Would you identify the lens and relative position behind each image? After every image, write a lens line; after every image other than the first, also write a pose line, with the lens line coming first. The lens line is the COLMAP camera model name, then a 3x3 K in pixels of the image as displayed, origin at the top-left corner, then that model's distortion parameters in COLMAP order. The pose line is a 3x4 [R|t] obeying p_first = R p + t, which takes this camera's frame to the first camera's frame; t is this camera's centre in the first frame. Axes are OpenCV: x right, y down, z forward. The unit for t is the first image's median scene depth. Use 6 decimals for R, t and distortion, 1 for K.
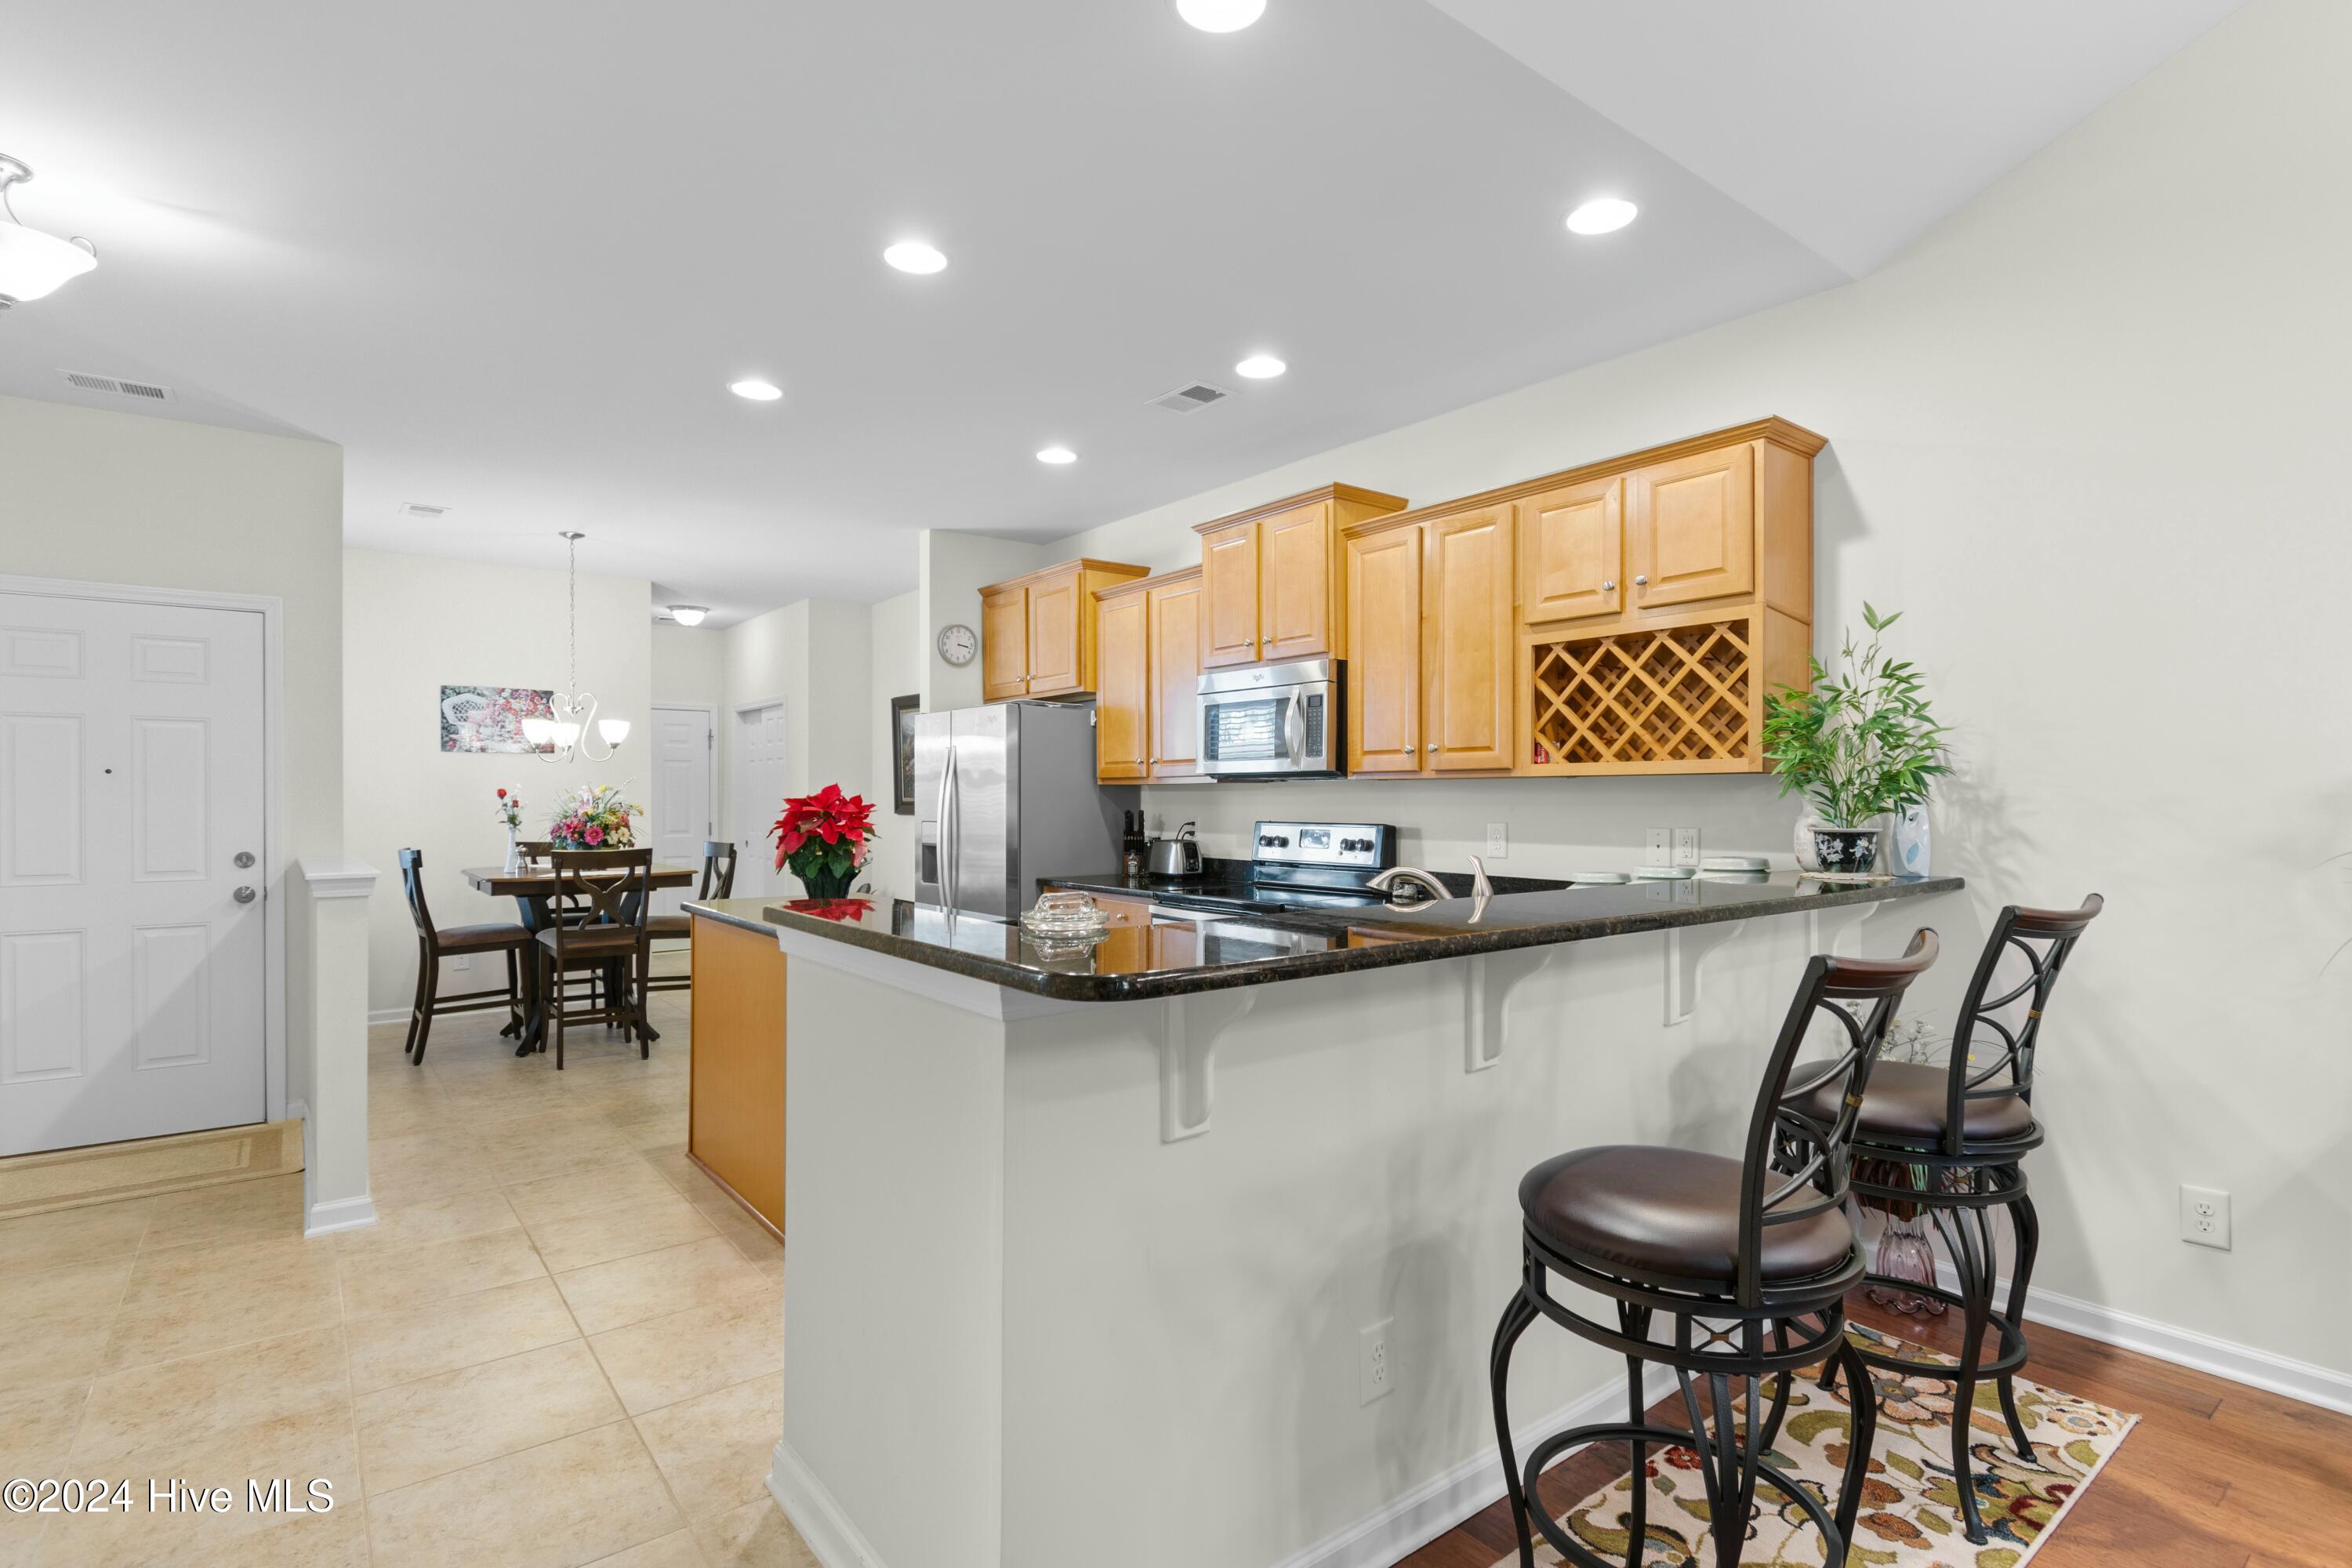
lens RADIAL K [[1141.6, 0, 1196.9], [0, 1141.6, 801.3], [0, 0, 1]] dist [-0.008423, -0.002052]
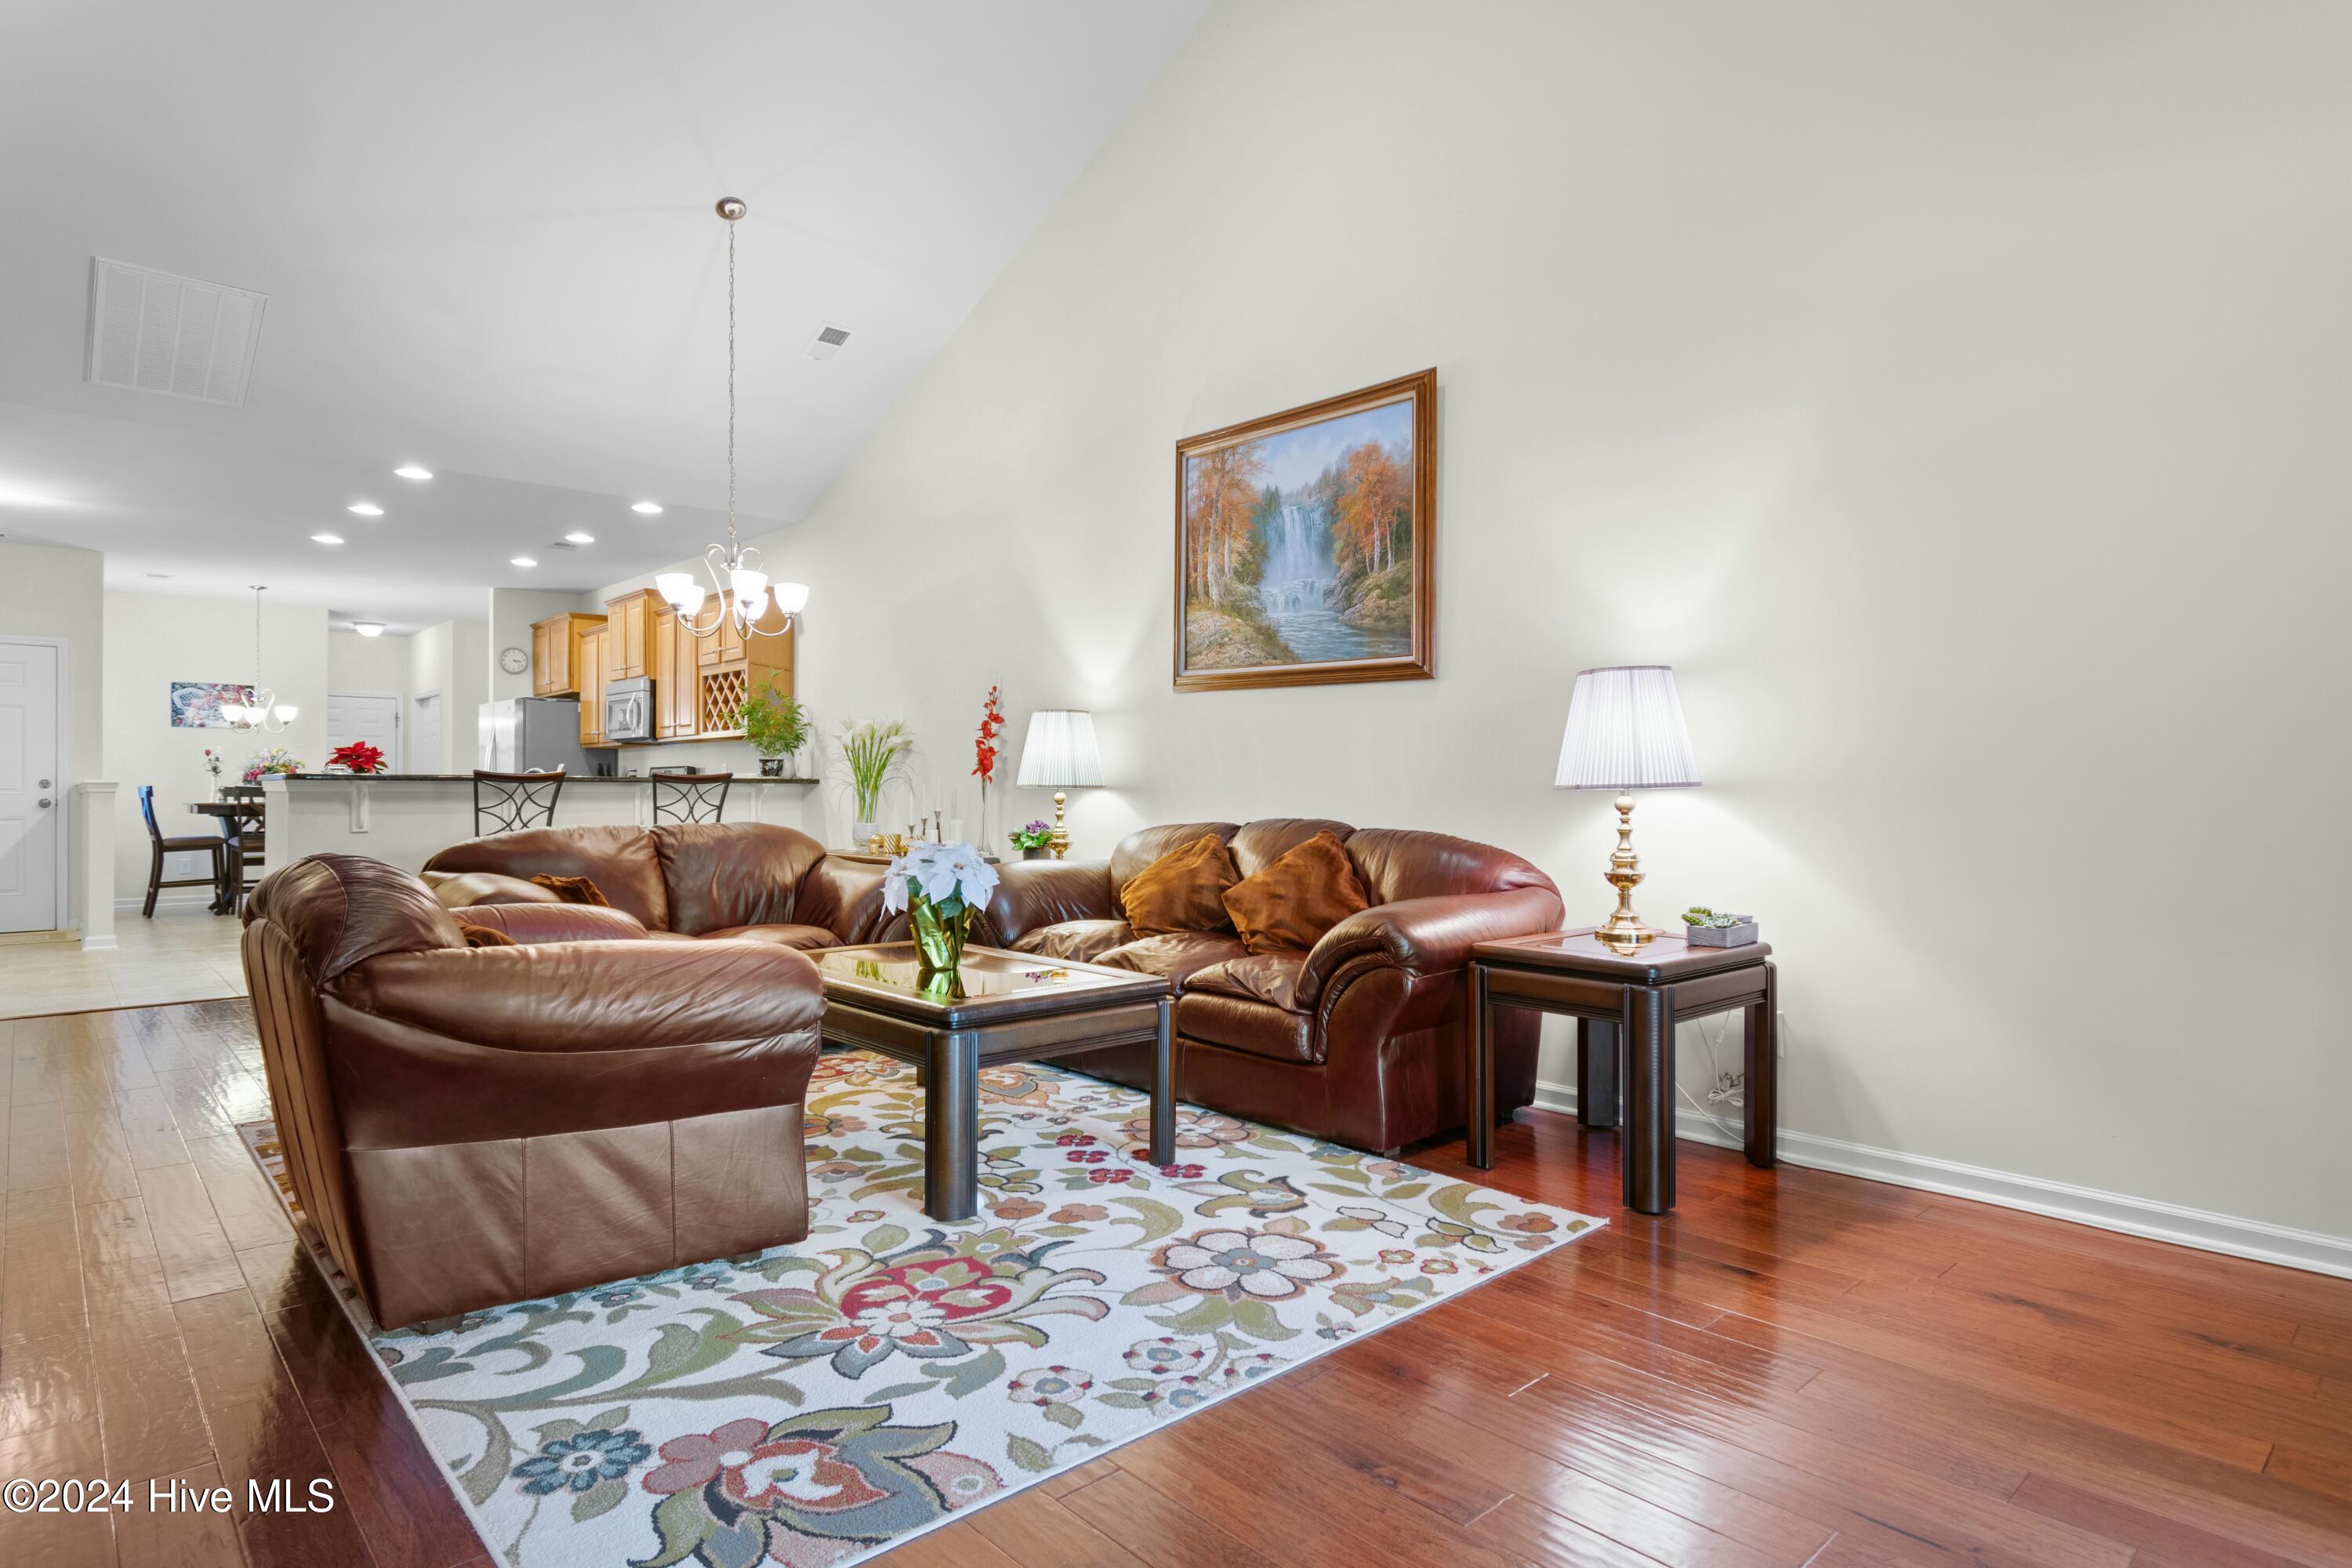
lens RADIAL K [[1236.4, 0, 1184.0], [0, 1236.4, 784.6], [0, 0, 1]] dist [-0.004089, -0.004357]
pose [[0.997005, 0.001478, 0.077321, 0.691420], [-0.001064, 0.999985, -0.005390, 0.051518], [-0.077327, 0.005292, 0.996992, -0.921032]]
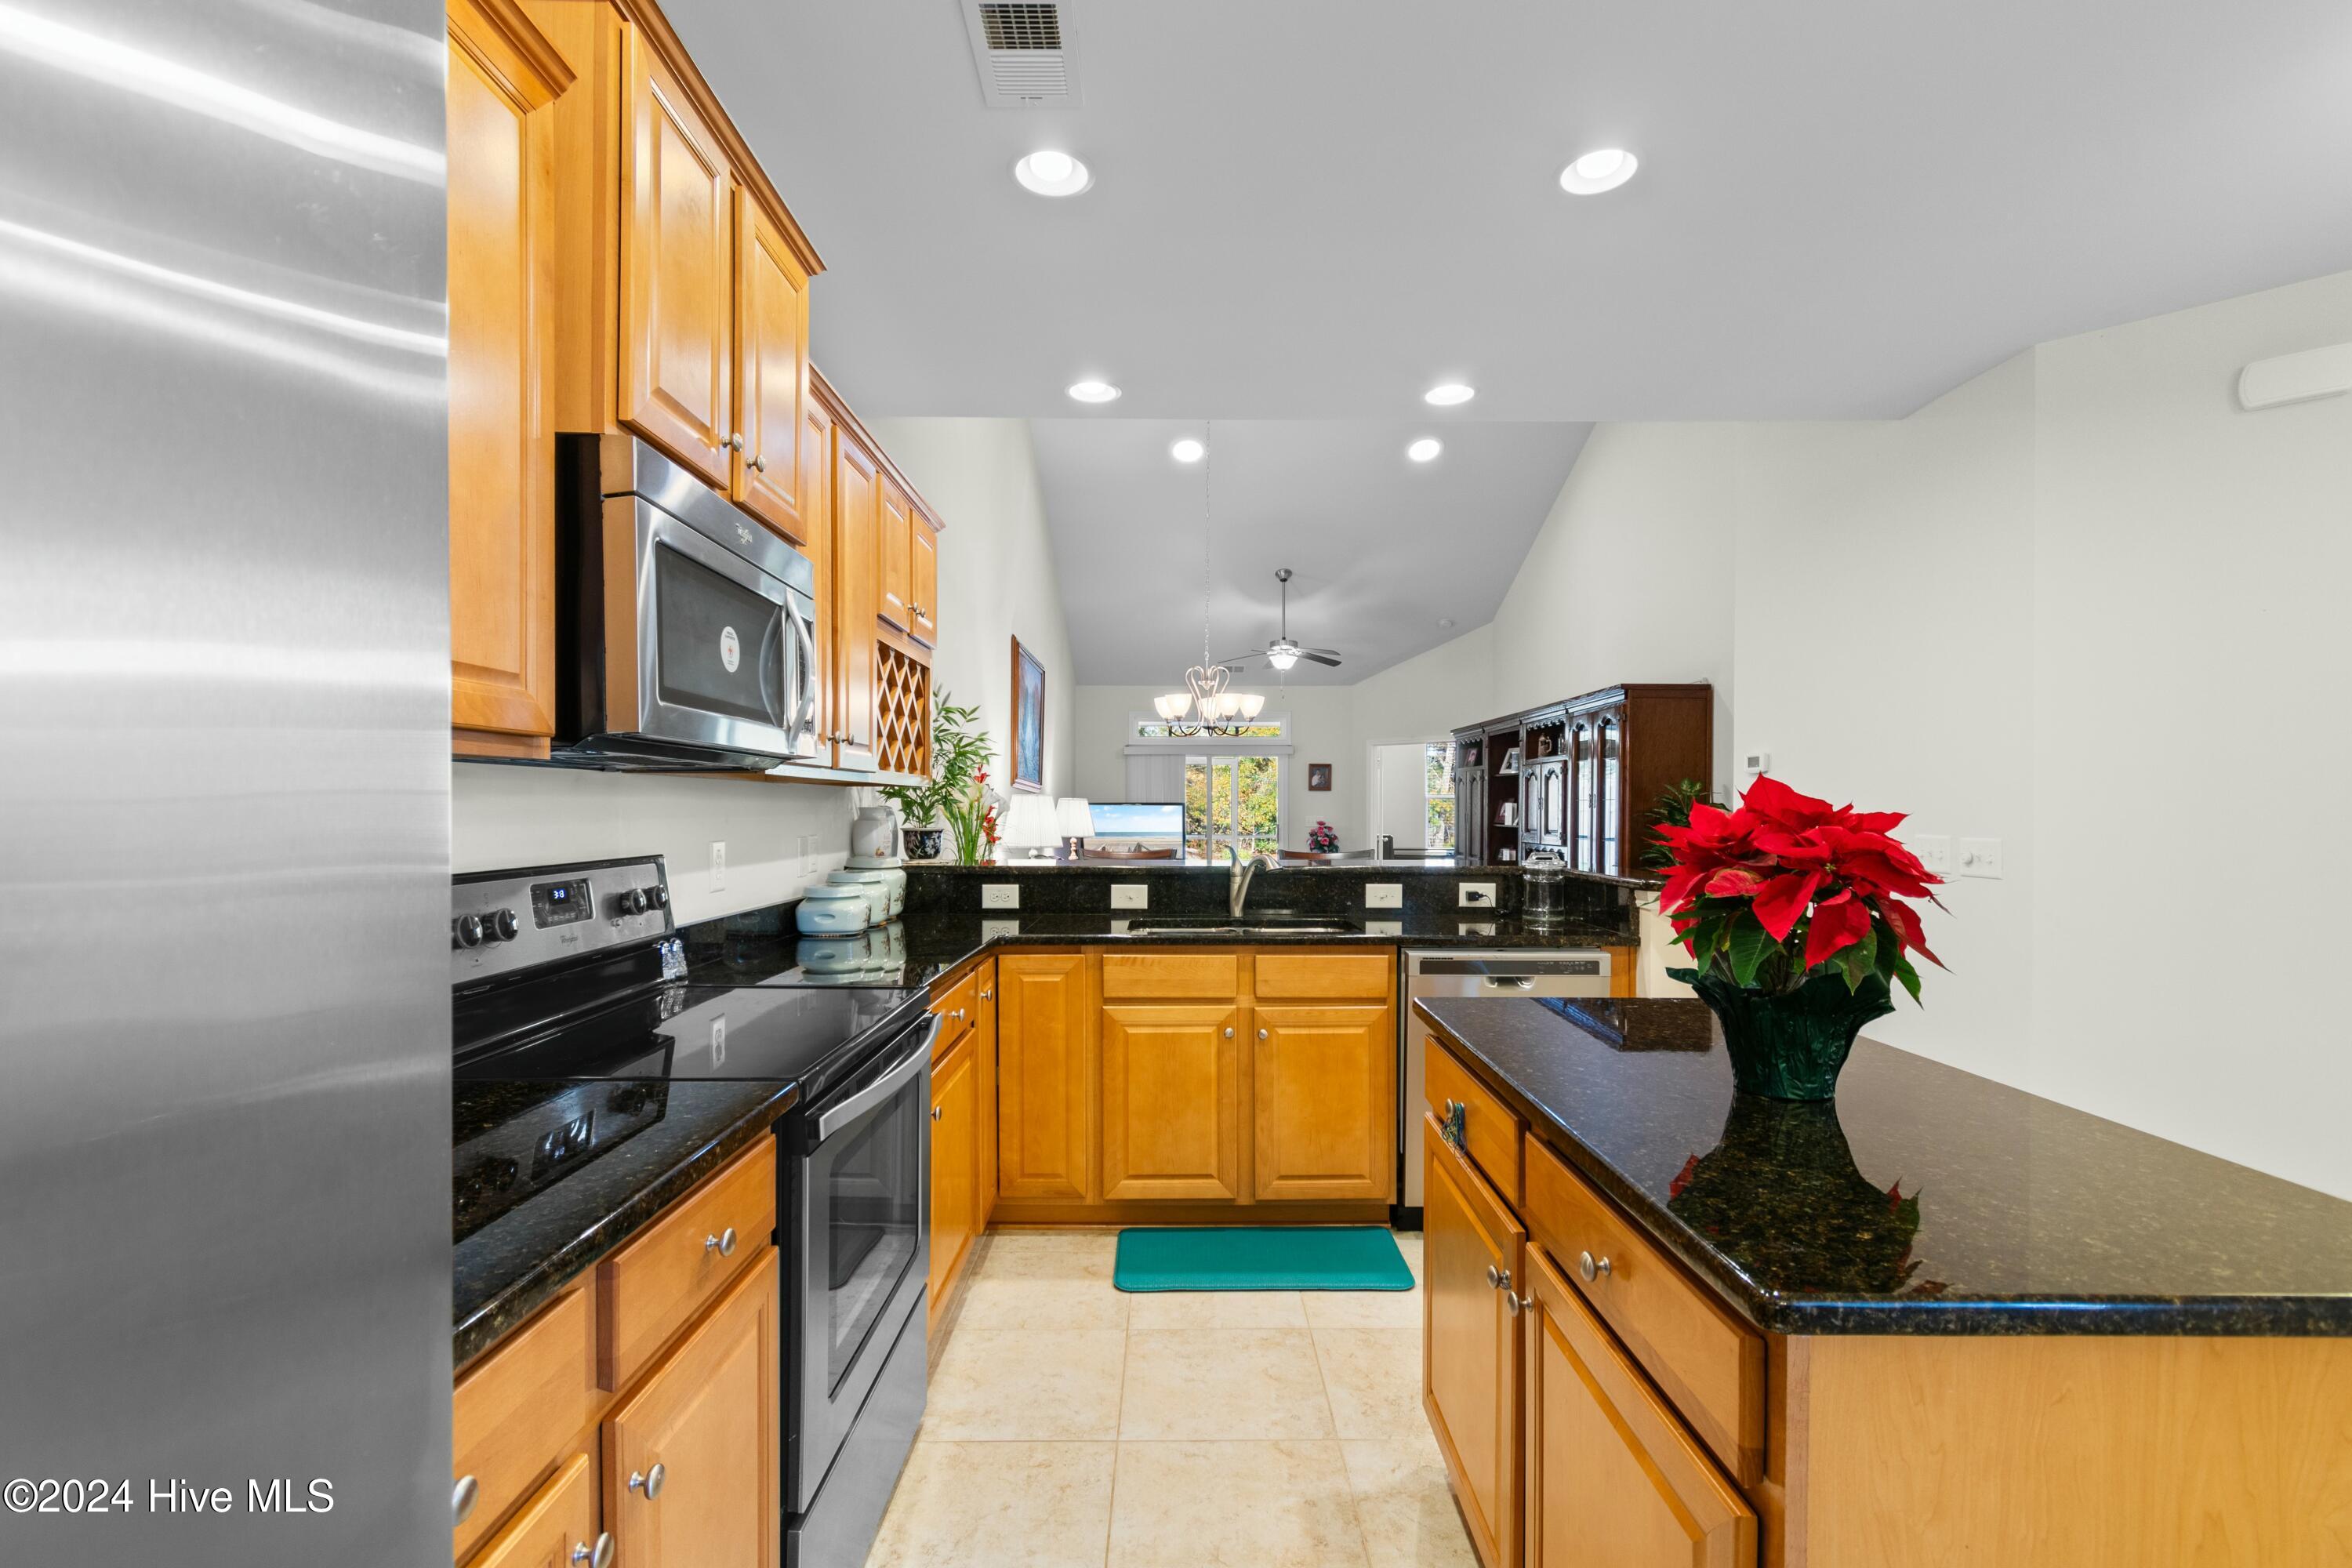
lens RADIAL K [[1047.2, 0, 1187.5], [0, 1047.2, 800.3], [0, 0, 1]] dist [0.003897, -0.001701]
pose [[-0.790022, -0.001432, 0.613077, -0.279042], [-0.005030, 0.999979, -0.004145, -0.003896], [-0.613058, -0.006359, -0.790012, 1.032192]]
